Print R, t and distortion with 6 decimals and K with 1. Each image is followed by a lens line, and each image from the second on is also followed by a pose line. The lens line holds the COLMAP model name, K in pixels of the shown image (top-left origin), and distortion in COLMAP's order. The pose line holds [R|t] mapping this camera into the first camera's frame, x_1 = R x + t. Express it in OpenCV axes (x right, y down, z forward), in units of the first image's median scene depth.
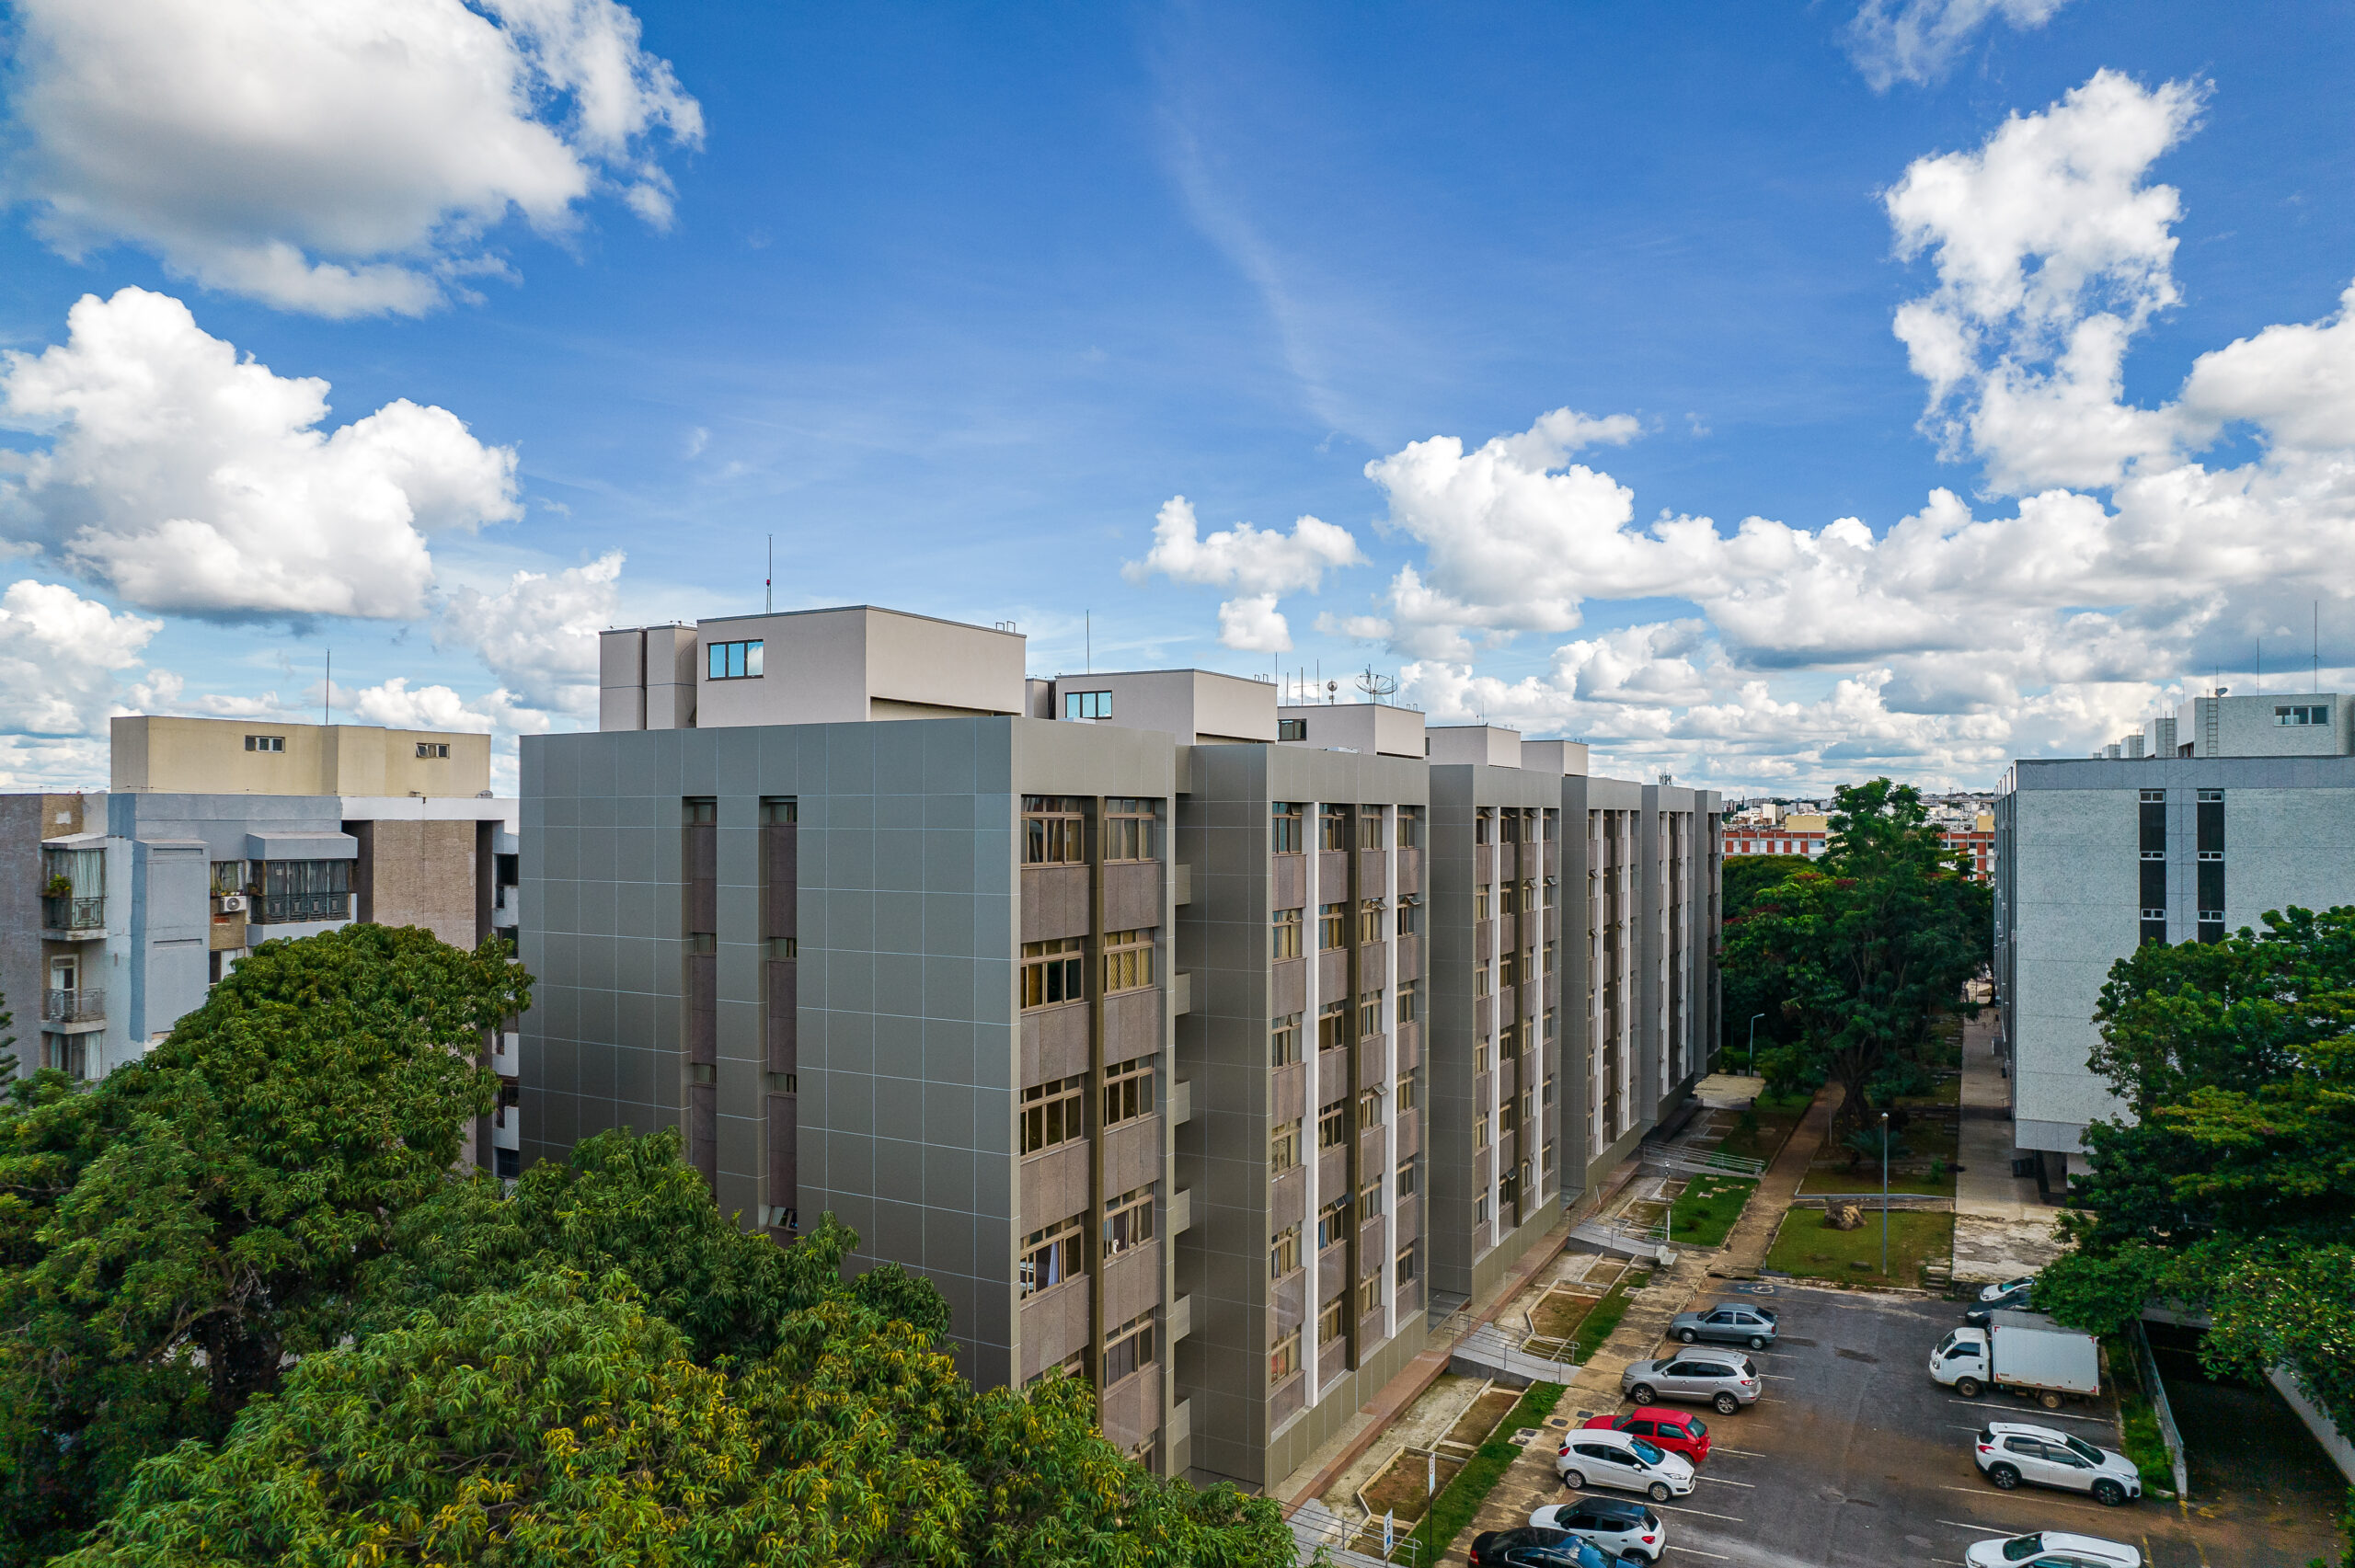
lens RADIAL K [[1520.7, 0, 1186.5], [0, 1520.7, 798.6], [0, 0, 1]] dist [-0.083060, 0.080586]
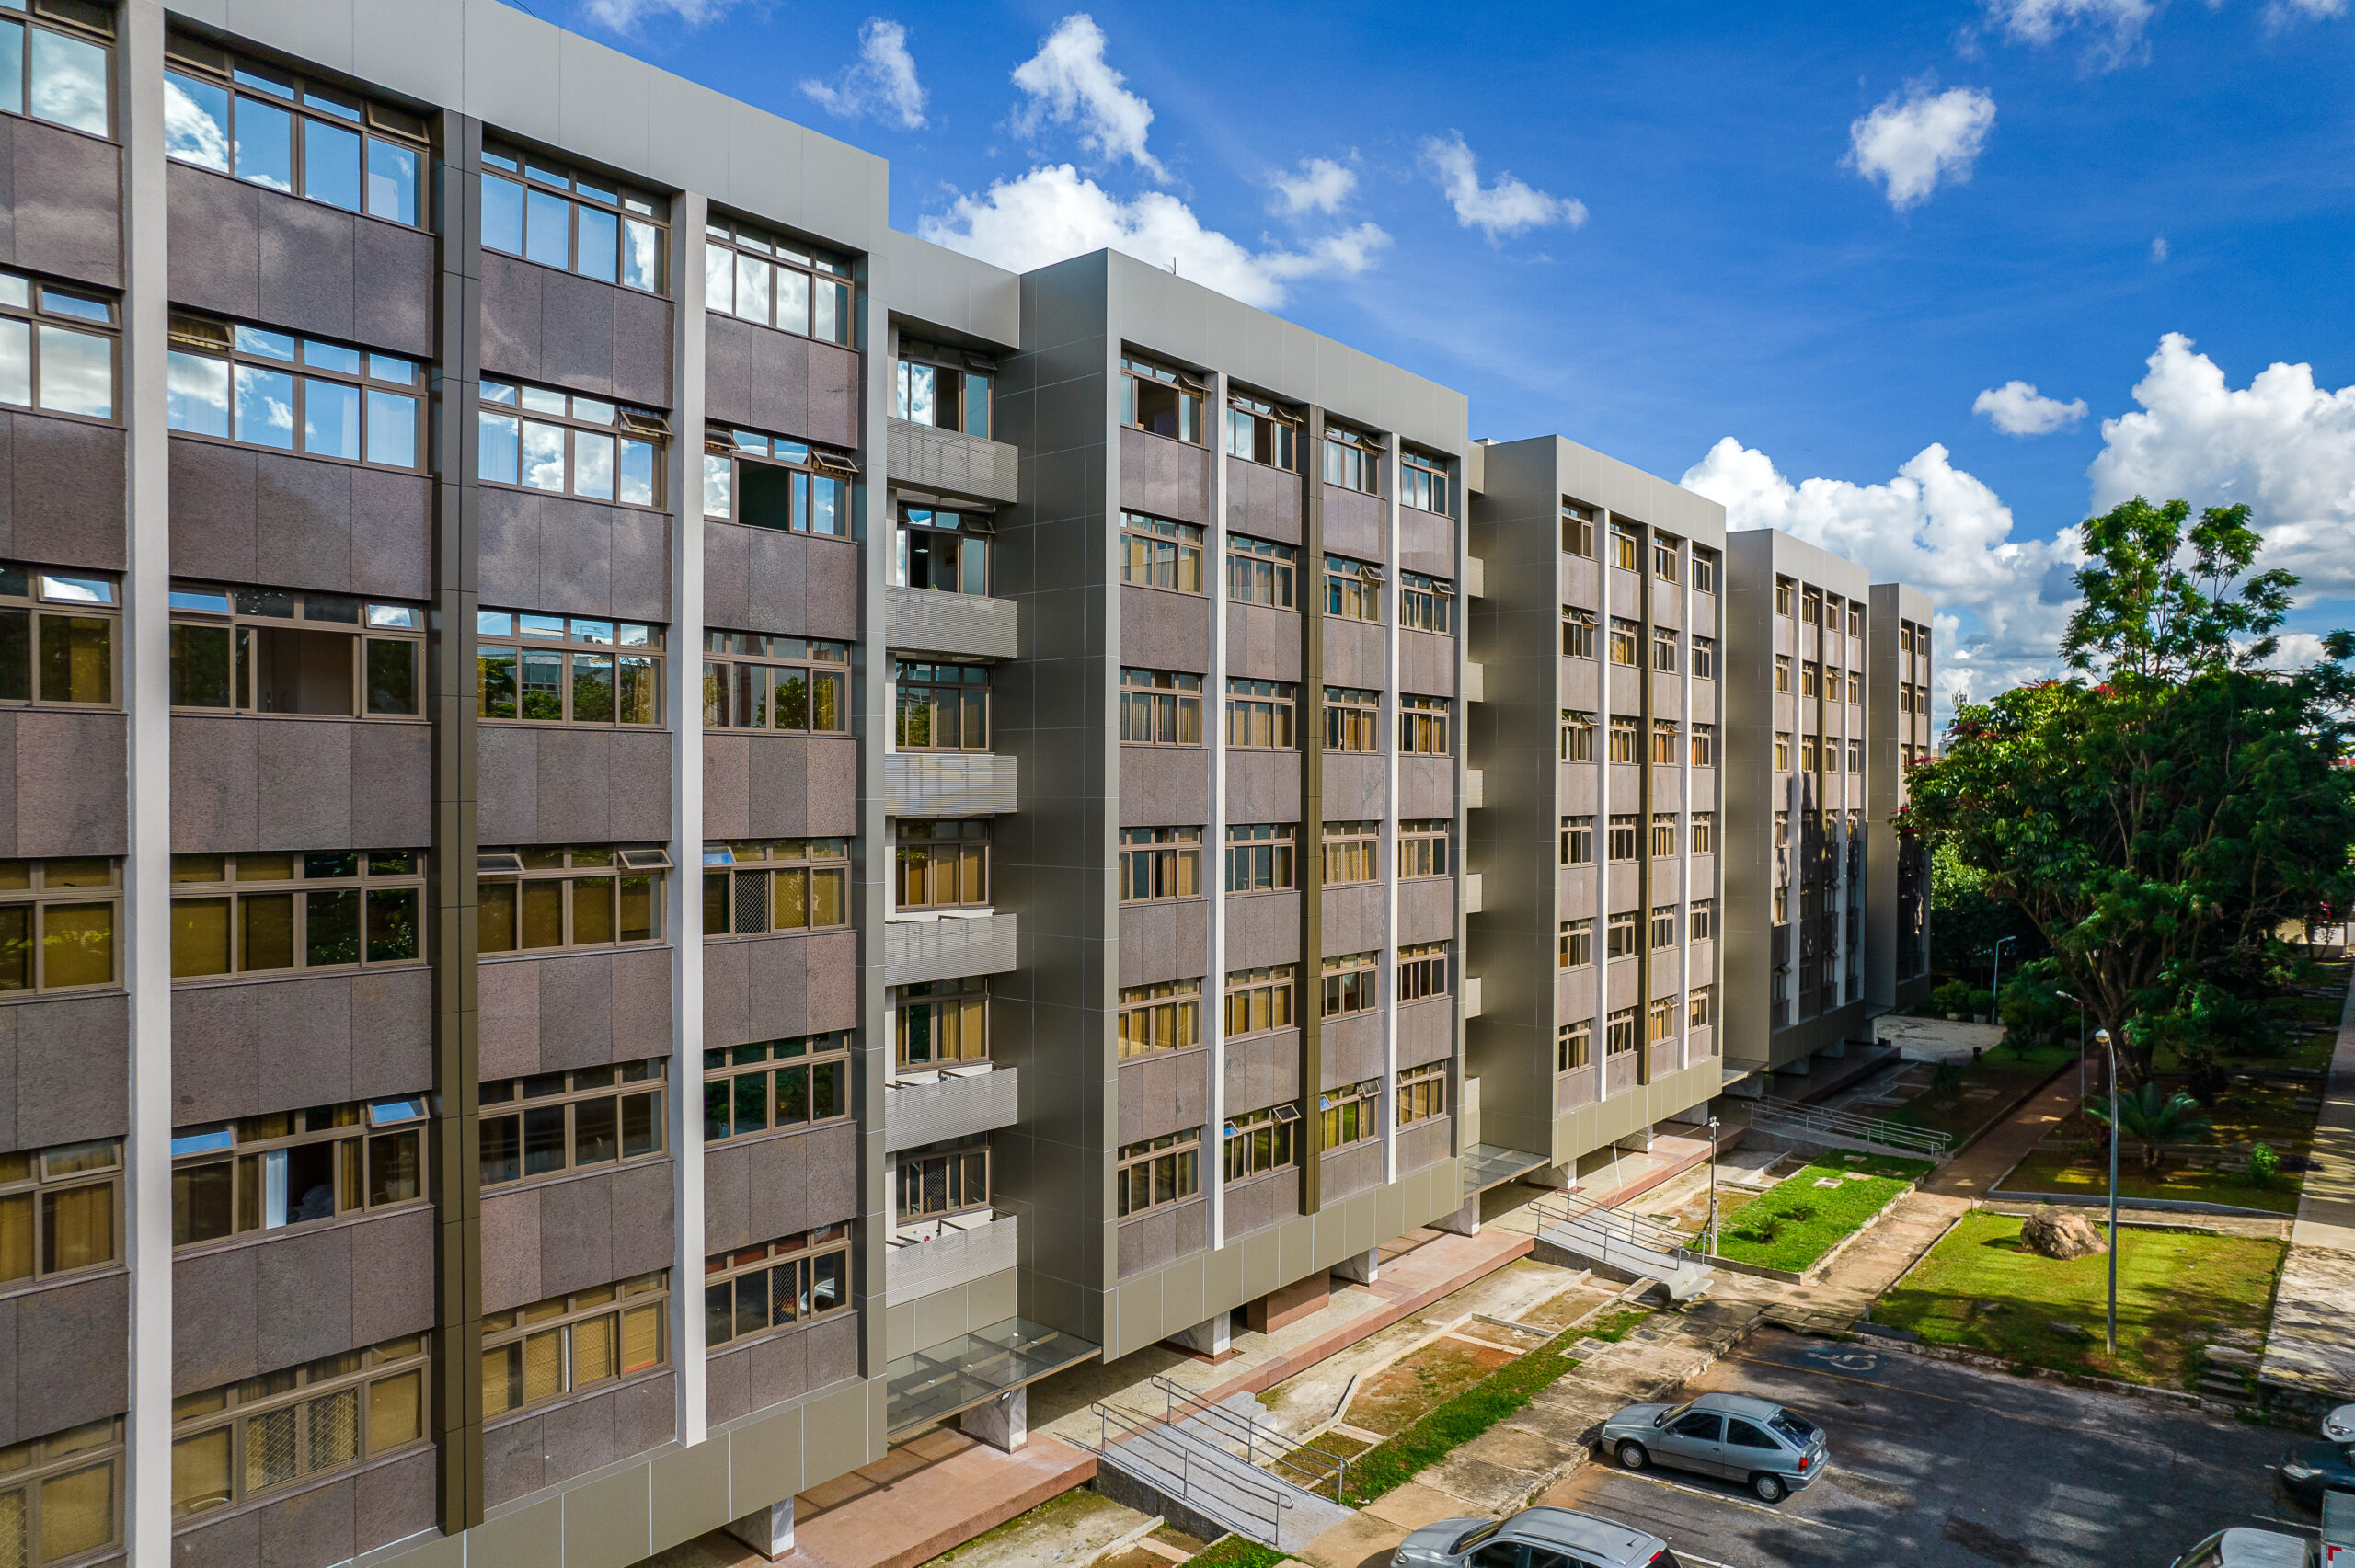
lens RADIAL K [[1520.7, 0, 1186.5], [0, 1520.7, 798.6], [0, 0, 1]] dist [-0.083060, 0.080586]
pose [[0.981720, 0.005477, -0.190254, 0.333651], [-0.002307, 0.999855, 0.016882, 0.160900], [0.190319, -0.016134, 0.981590, 0.584607]]
